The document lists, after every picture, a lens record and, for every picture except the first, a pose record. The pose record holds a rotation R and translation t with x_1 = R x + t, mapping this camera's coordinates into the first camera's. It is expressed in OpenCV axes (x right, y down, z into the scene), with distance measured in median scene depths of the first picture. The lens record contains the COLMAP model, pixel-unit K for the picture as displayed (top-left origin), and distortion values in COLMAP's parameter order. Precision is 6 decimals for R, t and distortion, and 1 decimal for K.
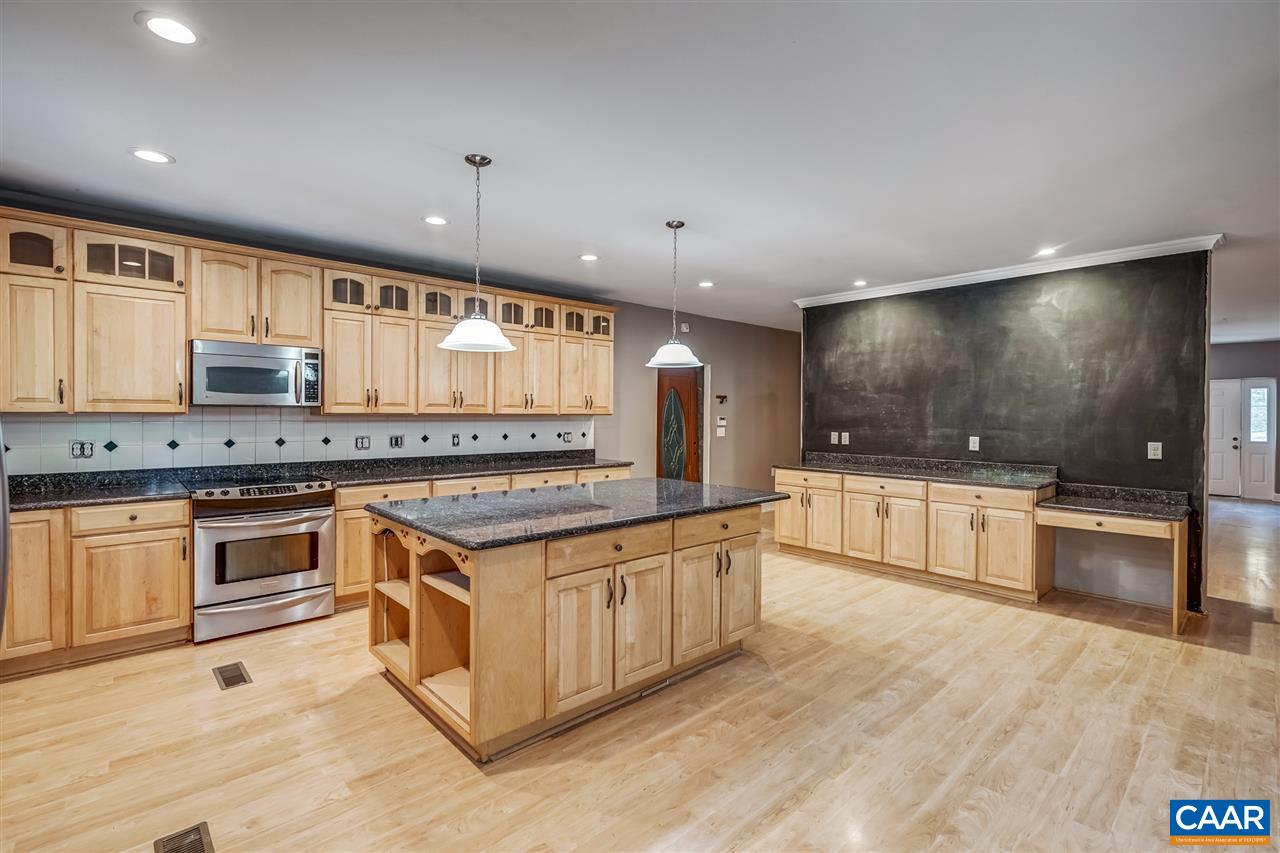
lens RADIAL K [[583.6, 0, 640.5], [0, 583.6, 419.4], [0, 0, 1]] dist [-0.004859, 0.002255]
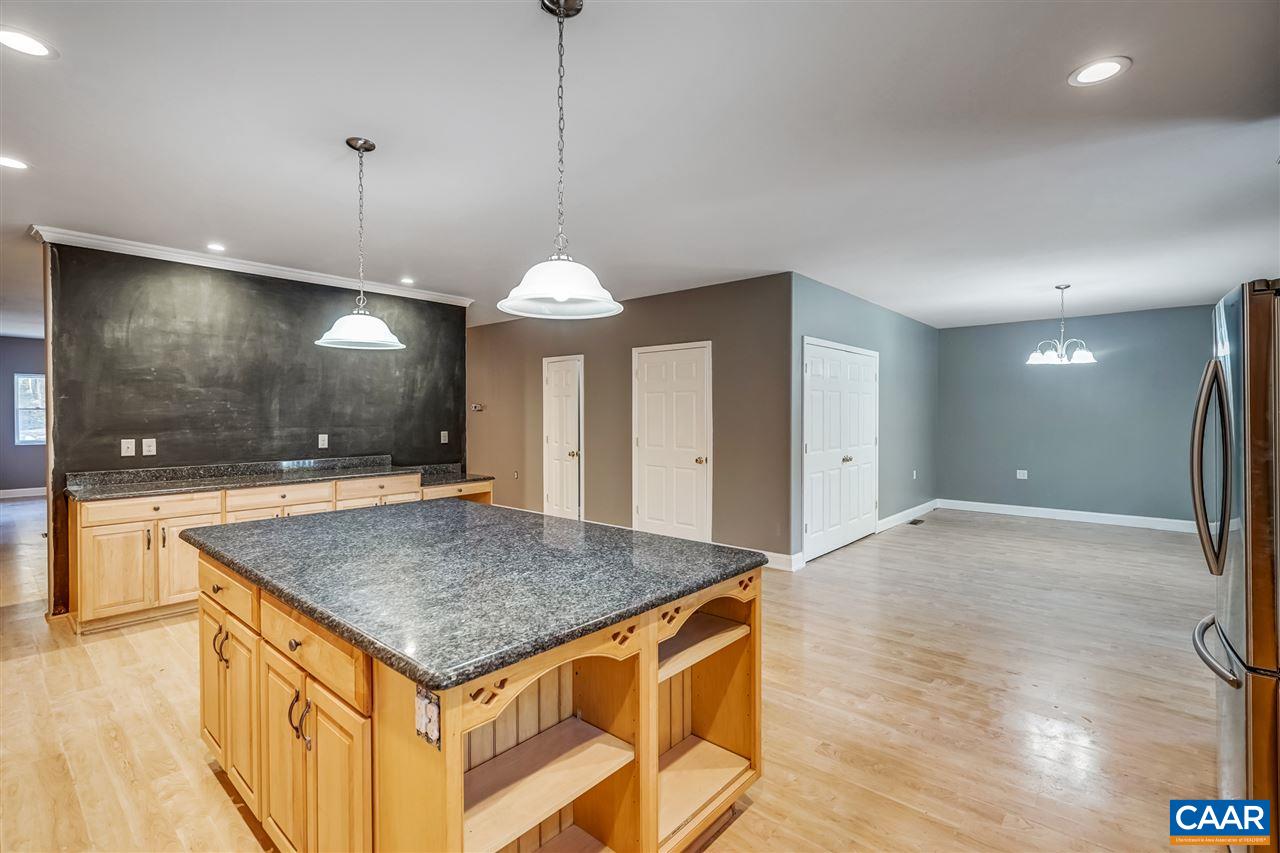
lens RADIAL K [[583.6, 0, 644.2], [0, 583.6, 416.9], [0, 0, 1]] dist [-0.004859, 0.002255]
pose [[-0.114412, -0.013016, 0.993348, -0.543083], [0.009971, 0.999849, 0.014250, -0.010987], [-0.993383, 0.011535, -0.114265, 0.592846]]
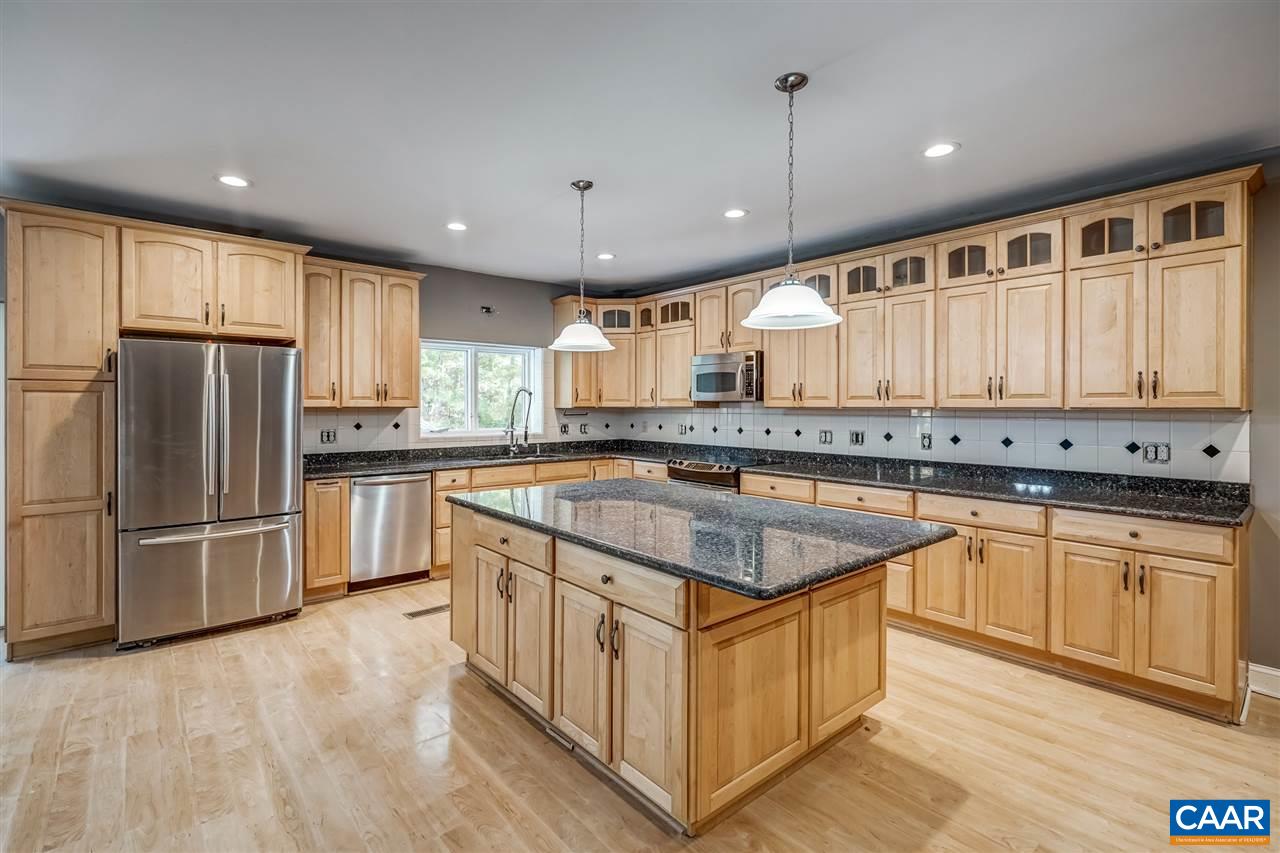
lens RADIAL K [[583.6, 0, 638.2], [0, 583.6, 406.8], [0, 0, 1]] dist [-0.004859, 0.002255]
pose [[-0.036498, -0.005308, -0.999320, 0.517028], [-0.012753, 0.999907, -0.004845, -0.002325], [0.999252, 0.012568, -0.036562, 0.694087]]
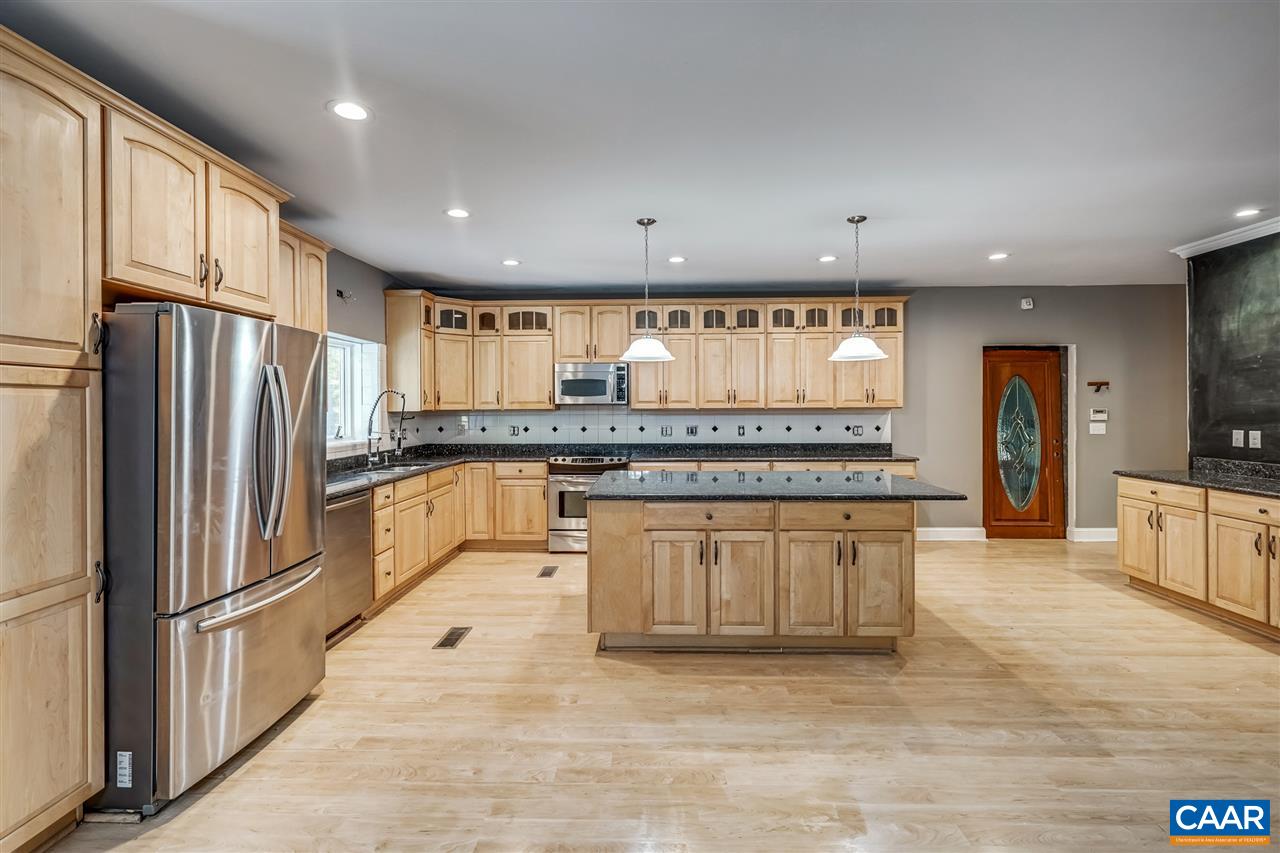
lens RADIAL K [[583.6, 0, 639.3], [0, 583.6, 407.0], [0, 0, 1]] dist [-0.004859, 0.002255]
pose [[0.713159, -0.010726, -0.700920, 0.394476], [0.001684, 0.999906, -0.013587, 0.003510], [0.701000, 0.008510, 0.713110, 0.013536]]
